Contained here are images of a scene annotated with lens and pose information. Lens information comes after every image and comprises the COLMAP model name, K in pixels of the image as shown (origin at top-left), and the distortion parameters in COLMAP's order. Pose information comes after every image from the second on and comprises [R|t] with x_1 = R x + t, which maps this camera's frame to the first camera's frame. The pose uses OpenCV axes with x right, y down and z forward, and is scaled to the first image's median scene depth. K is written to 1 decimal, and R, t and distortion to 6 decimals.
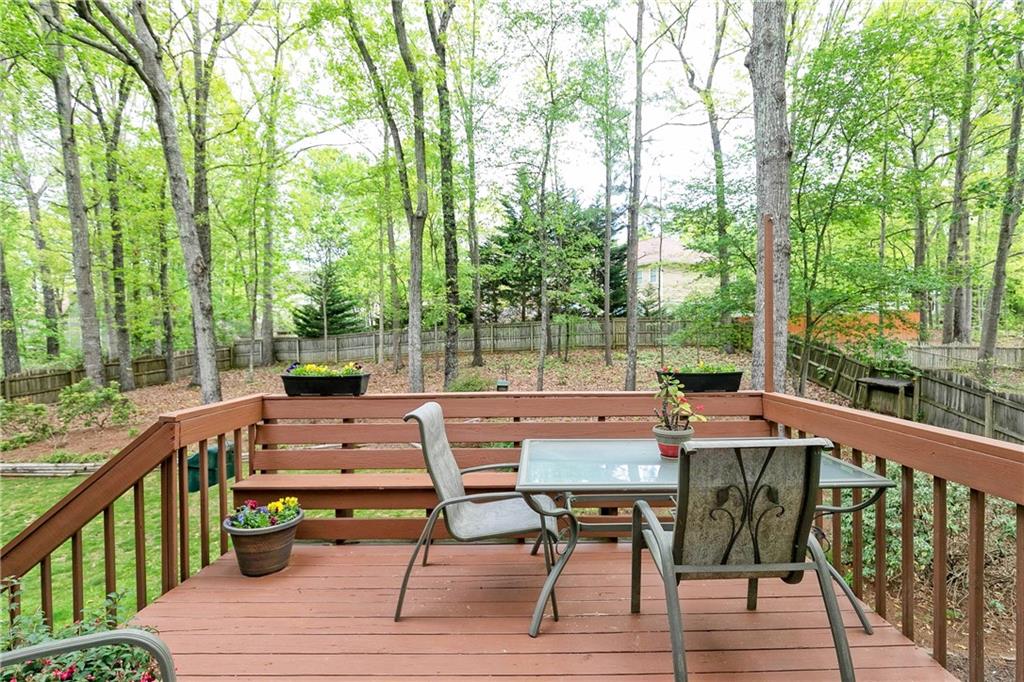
lens RADIAL K [[517.8, 0, 515.0], [0, 517.8, 339.2], [0, 0, 1]] dist [0.006063, 0.000347]
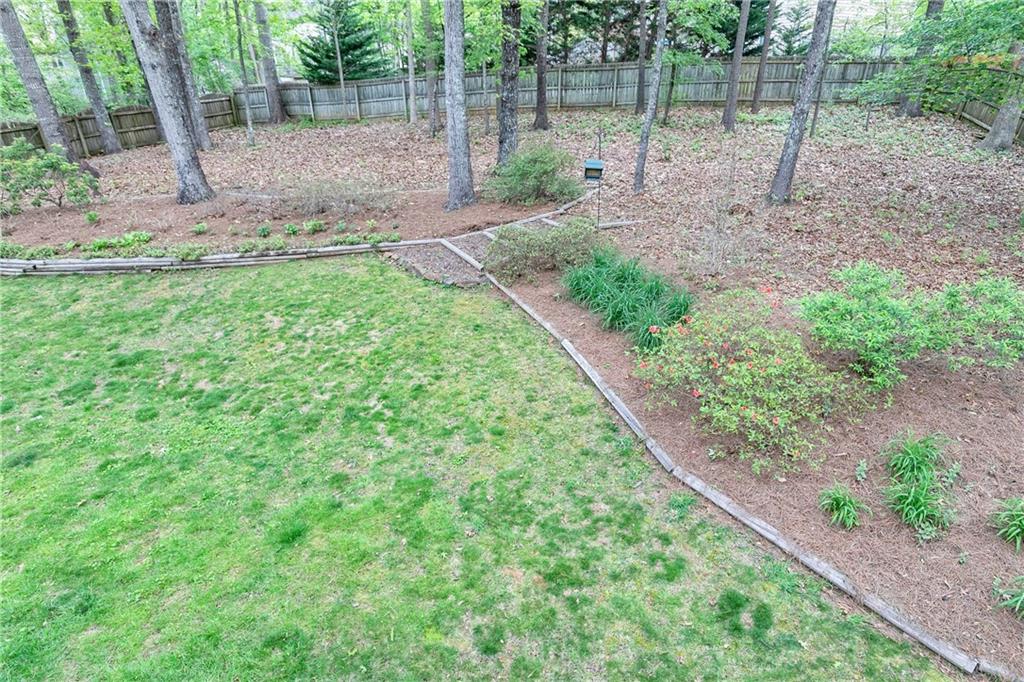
lens RADIAL K [[542.6, 0, 516.5], [0, 542.6, 344.6], [0, 0, 1]] dist [0.002977, 0.000831]
pose [[0.995594, 0.049742, -0.079487, -0.027322], [-0.011500, 0.906071, 0.422968, 0.003045], [0.093060, -0.420191, 0.902651, 0.152870]]
